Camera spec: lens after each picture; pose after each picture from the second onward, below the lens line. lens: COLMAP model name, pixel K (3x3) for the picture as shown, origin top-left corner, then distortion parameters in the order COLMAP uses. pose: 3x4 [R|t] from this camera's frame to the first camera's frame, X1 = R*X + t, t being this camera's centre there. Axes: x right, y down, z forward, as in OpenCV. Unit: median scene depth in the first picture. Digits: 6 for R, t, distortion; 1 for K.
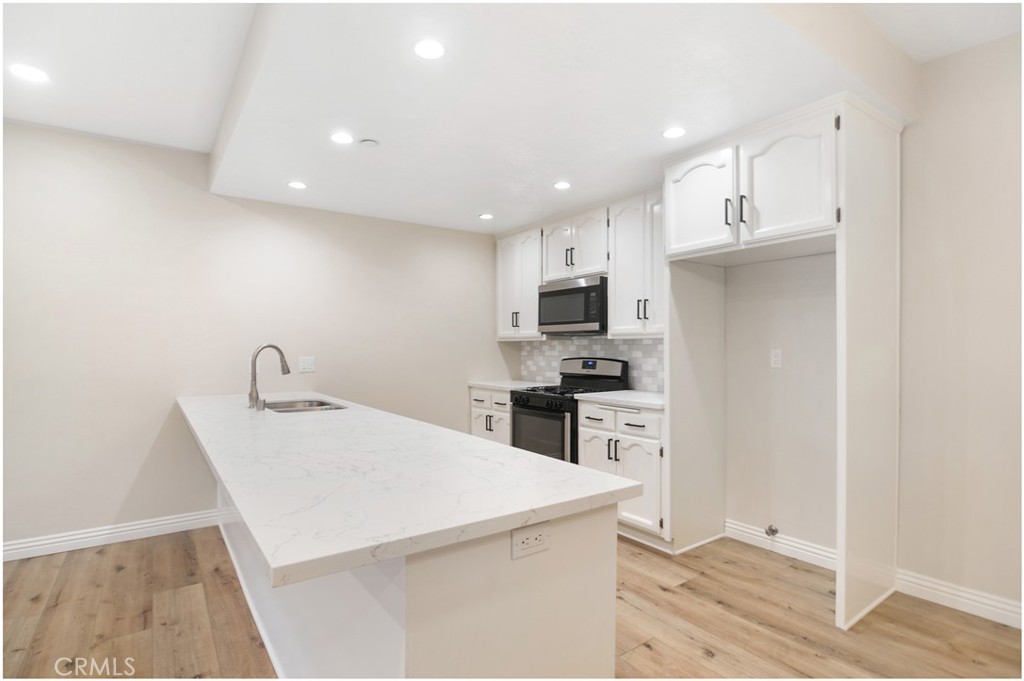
lens RADIAL K [[511.1, 0, 510.9], [0, 511.1, 356.9], [0, 0, 1]] dist [-0.004731, -0.001385]
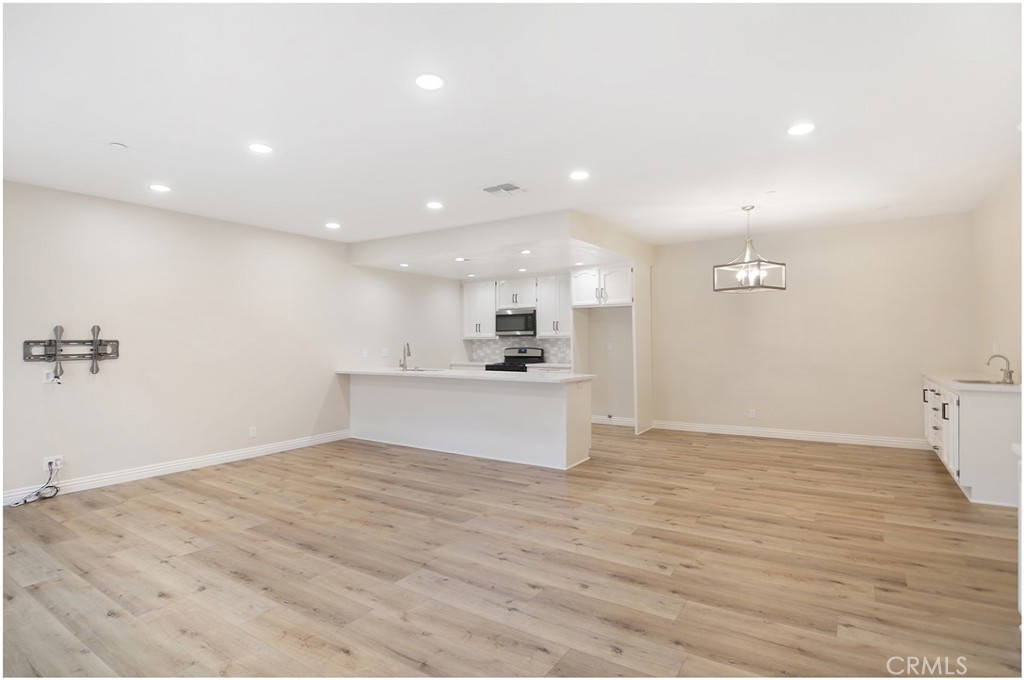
lens RADIAL K [[488.6, 0, 512.0], [0, 488.6, 340.0], [0, 0, 1]] dist [-0.000912, -0.007187]
pose [[0.929600, -0.001035, 0.368569, -0.640282], [0.010870, 0.999638, -0.024610, 0.019202], [-0.368411, 0.026884, 0.929274, -0.837632]]
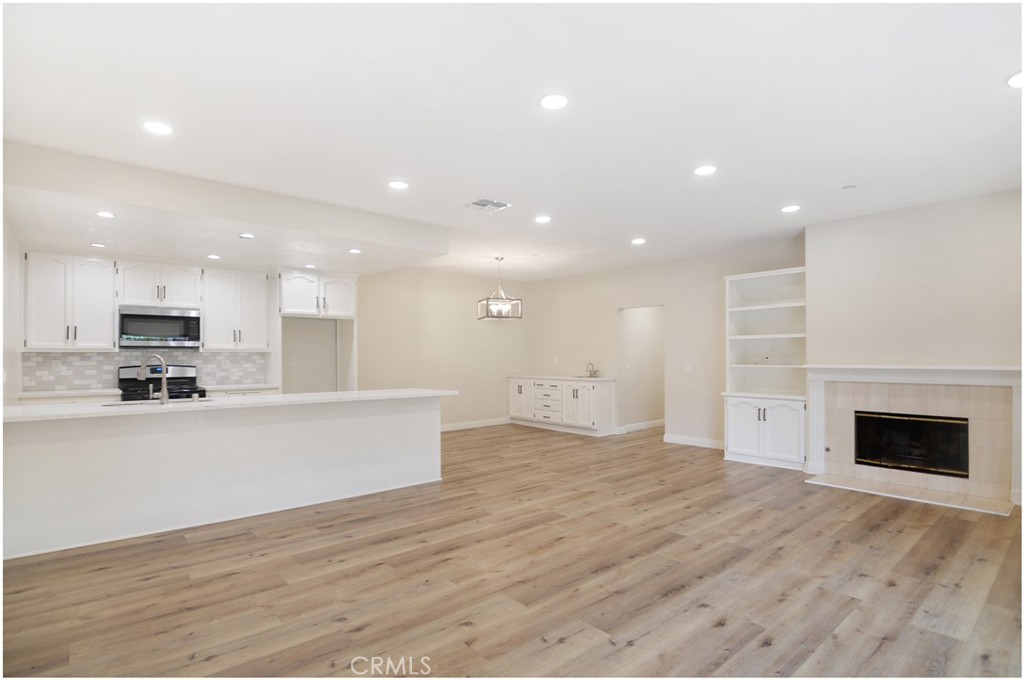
lens RADIAL K [[511.1, 0, 510.9], [0, 511.1, 356.4], [0, 0, 1]] dist [-0.004731, -0.001385]
pose [[-0.084631, 0.006193, 0.996393, -1.392817], [0.025728, 0.999661, -0.004028, 0.008162], [-0.996080, 0.025294, -0.084761, 0.186505]]
